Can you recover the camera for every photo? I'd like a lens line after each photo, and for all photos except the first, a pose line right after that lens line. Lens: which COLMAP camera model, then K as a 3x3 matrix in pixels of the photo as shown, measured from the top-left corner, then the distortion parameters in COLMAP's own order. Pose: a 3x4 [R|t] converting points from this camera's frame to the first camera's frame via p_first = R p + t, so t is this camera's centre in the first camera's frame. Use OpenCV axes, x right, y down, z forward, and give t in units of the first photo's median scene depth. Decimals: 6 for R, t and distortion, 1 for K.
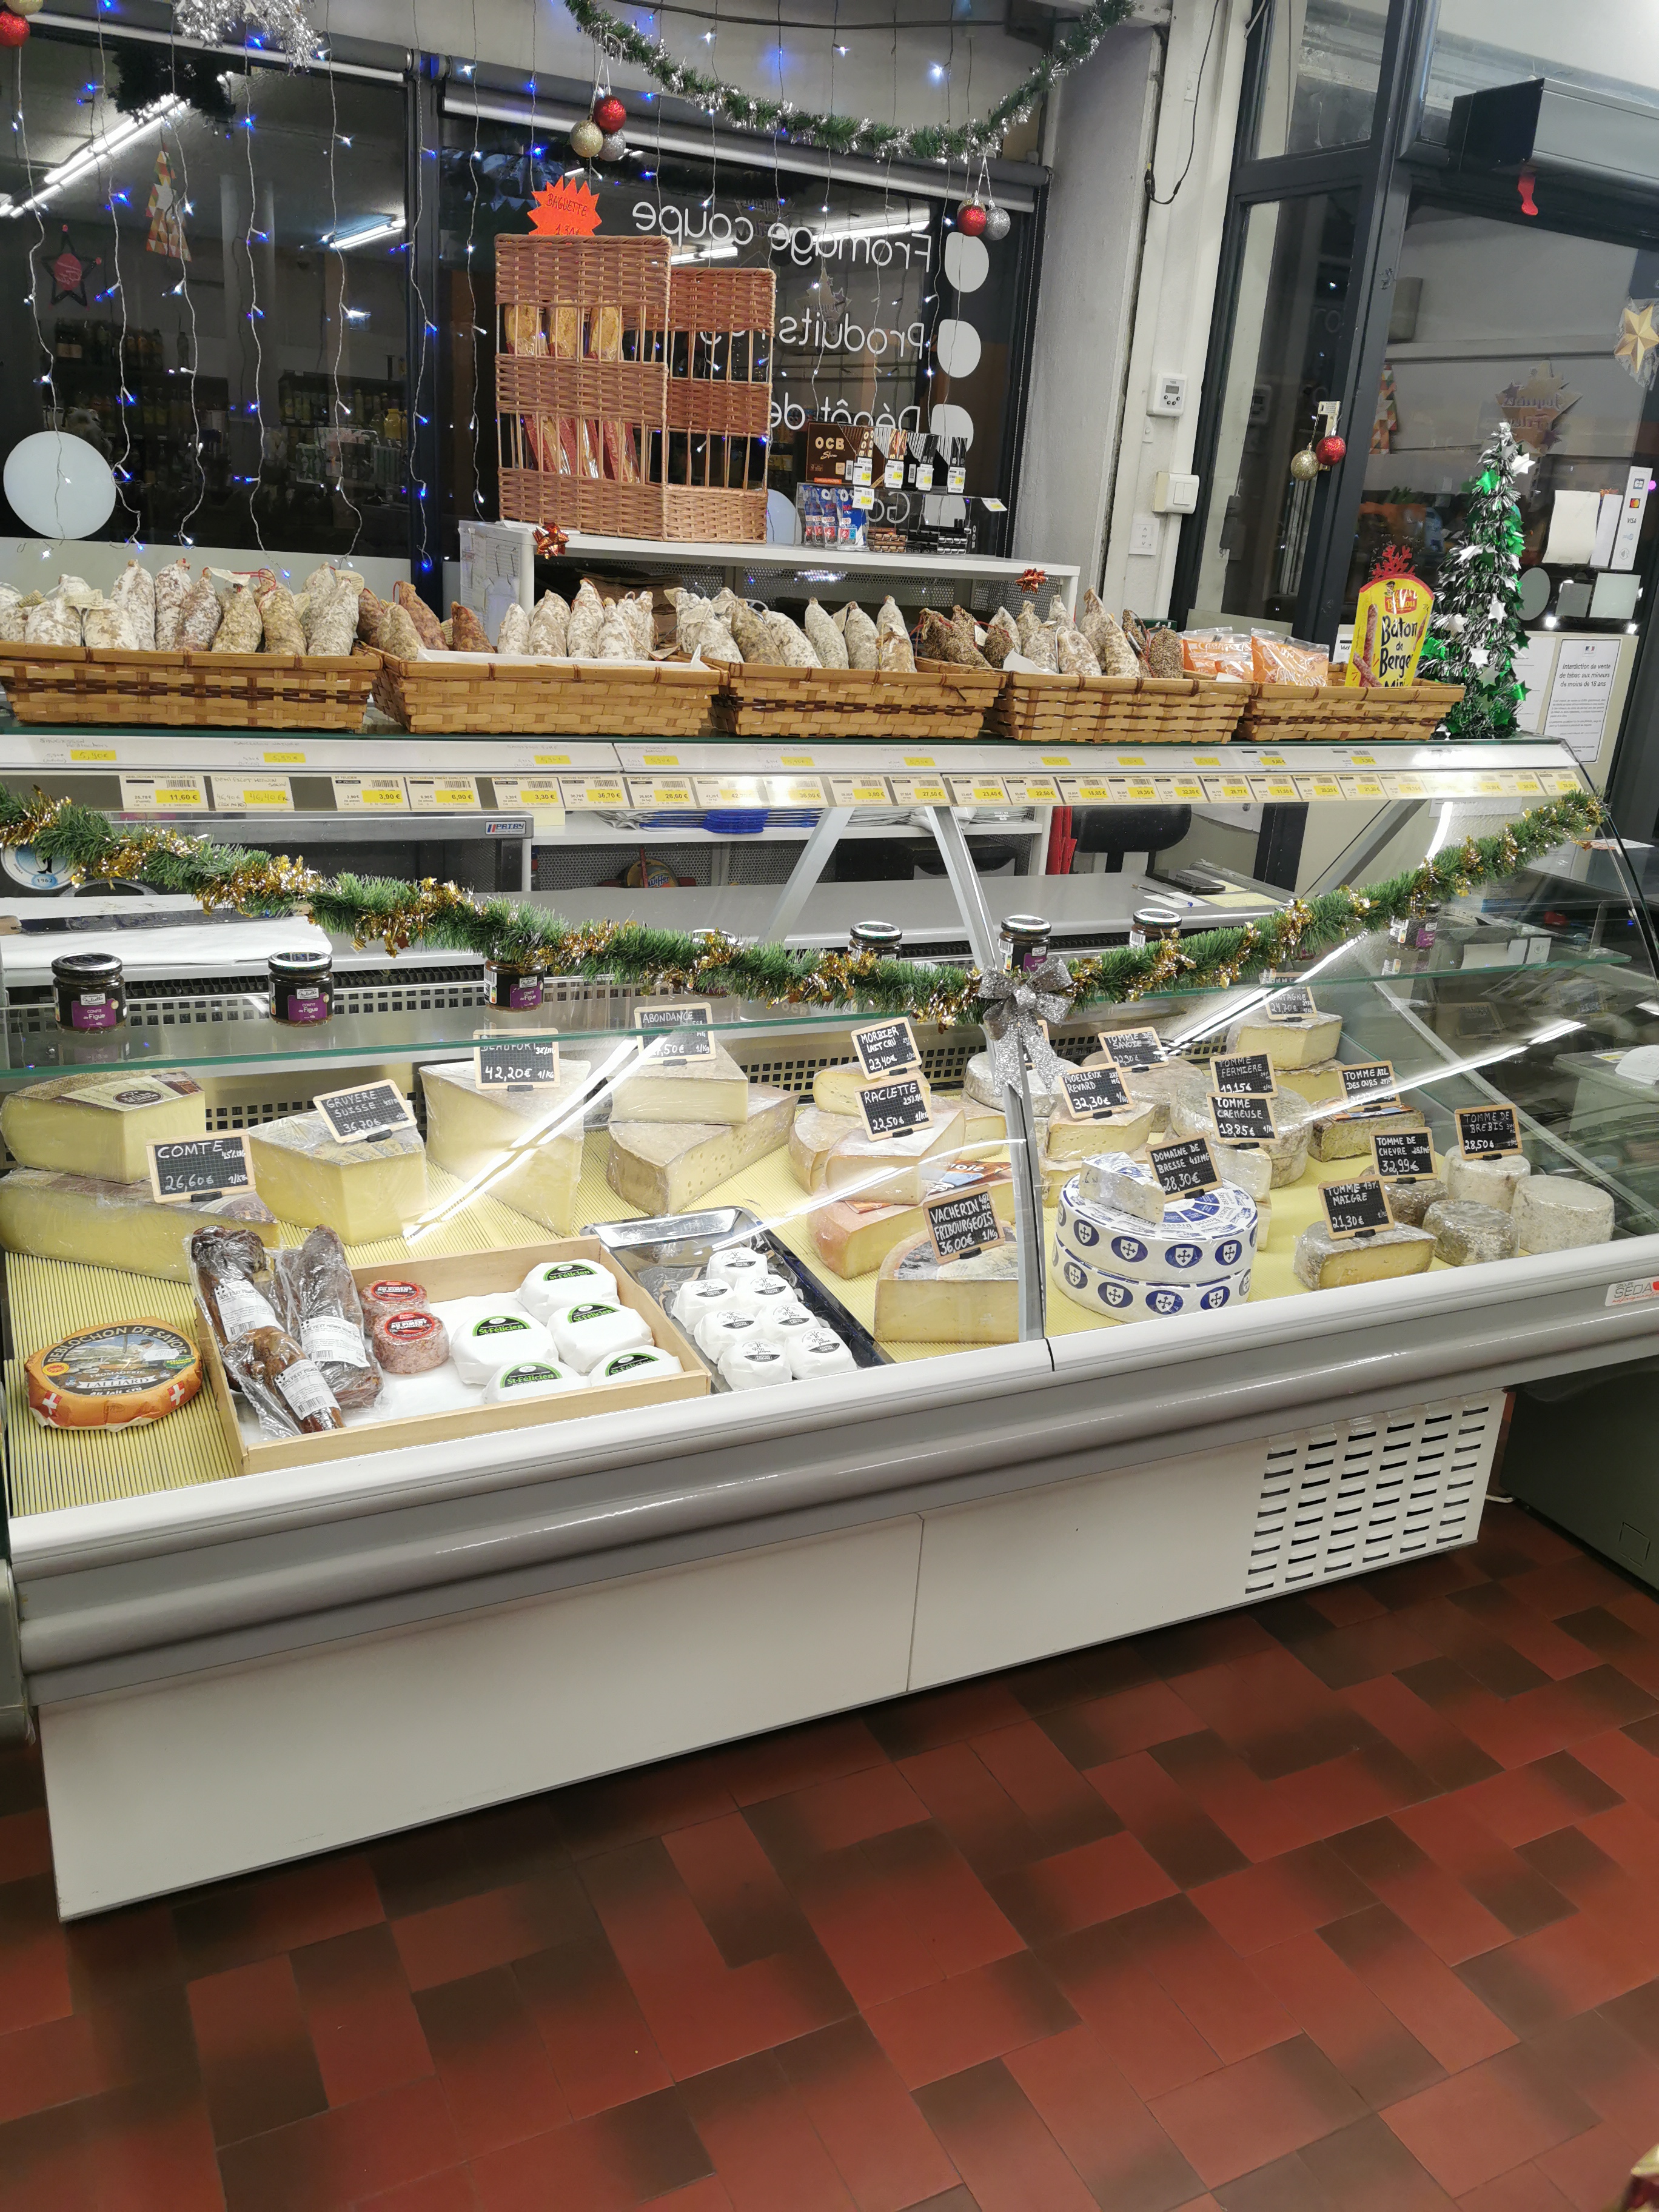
lens RADIAL K [[1722.7, 0, 831.2], [0, 1722.7, 1108.9], [0, 0, 1]] dist [0.068109, -0.093391]
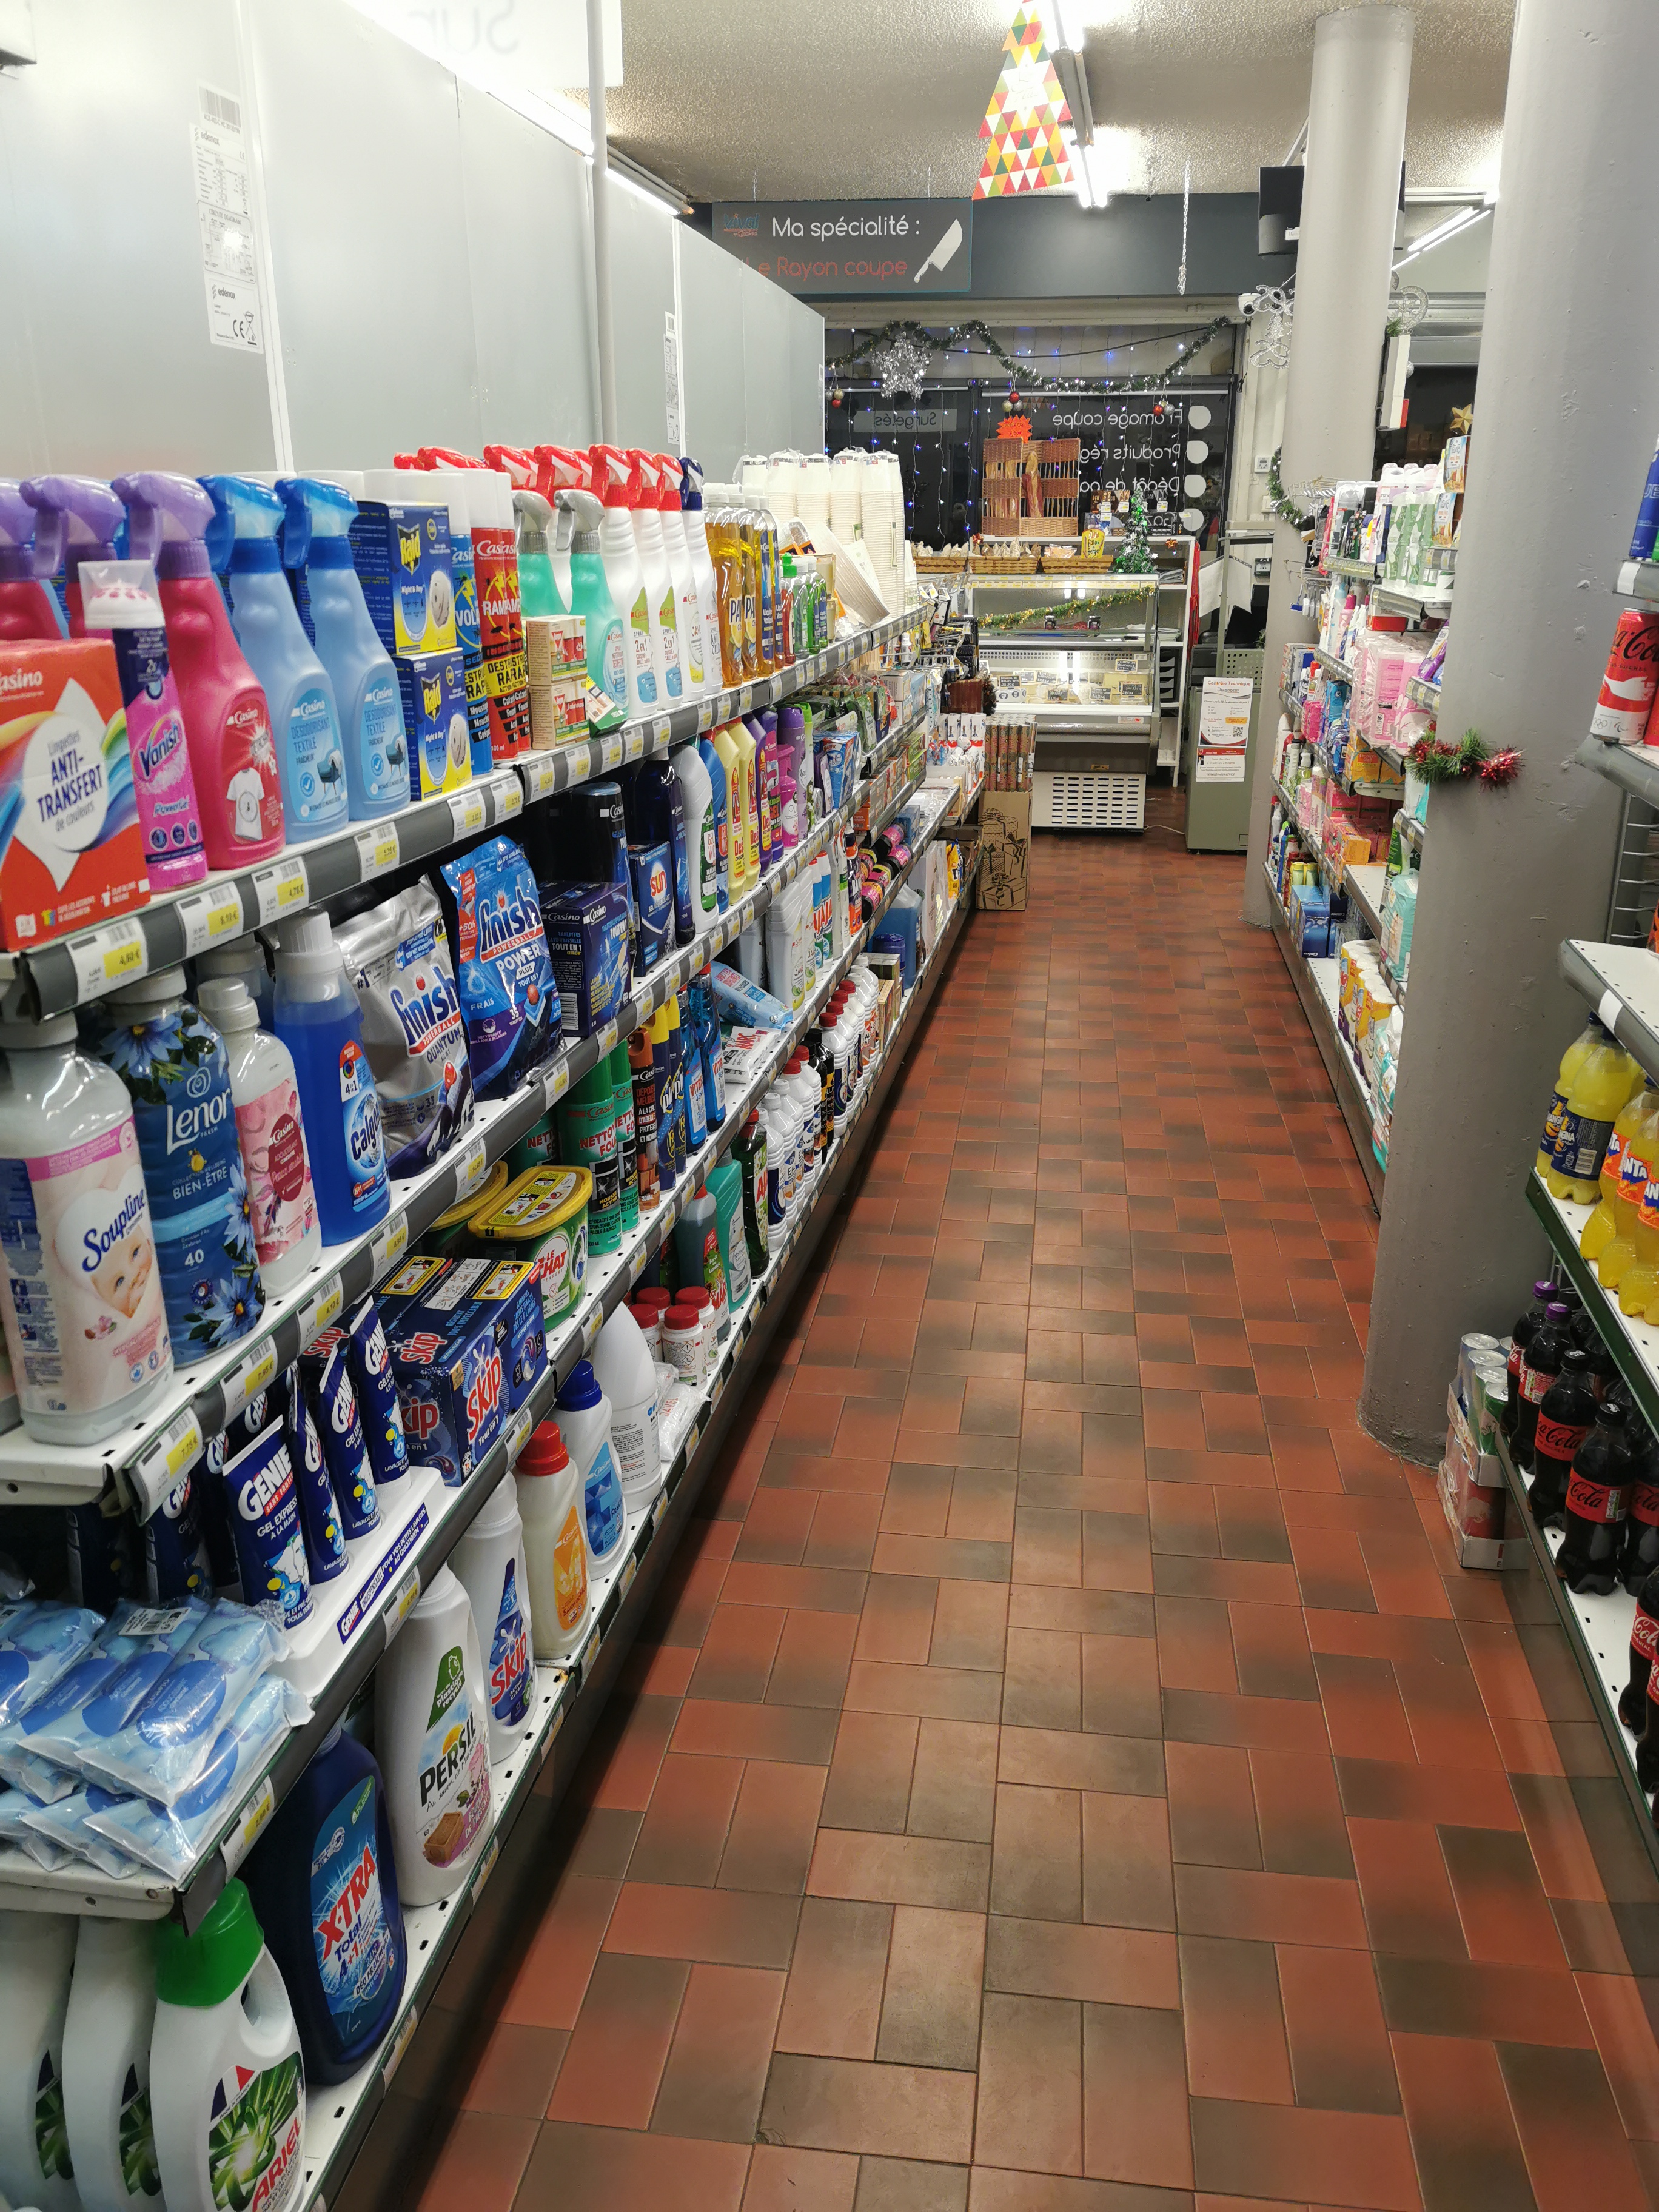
lens RADIAL K [[1722.7, 0, 839.0], [0, 1722.7, 1108.9], [0, 0, 1]] dist [0.068109, -0.093391]
pose [[0.813853, 0.117029, -0.569163, 1.317731], [-0.137455, 0.990483, 0.007111, 0.594623], [0.564578, 0.072447, 0.822194, -1.379077]]
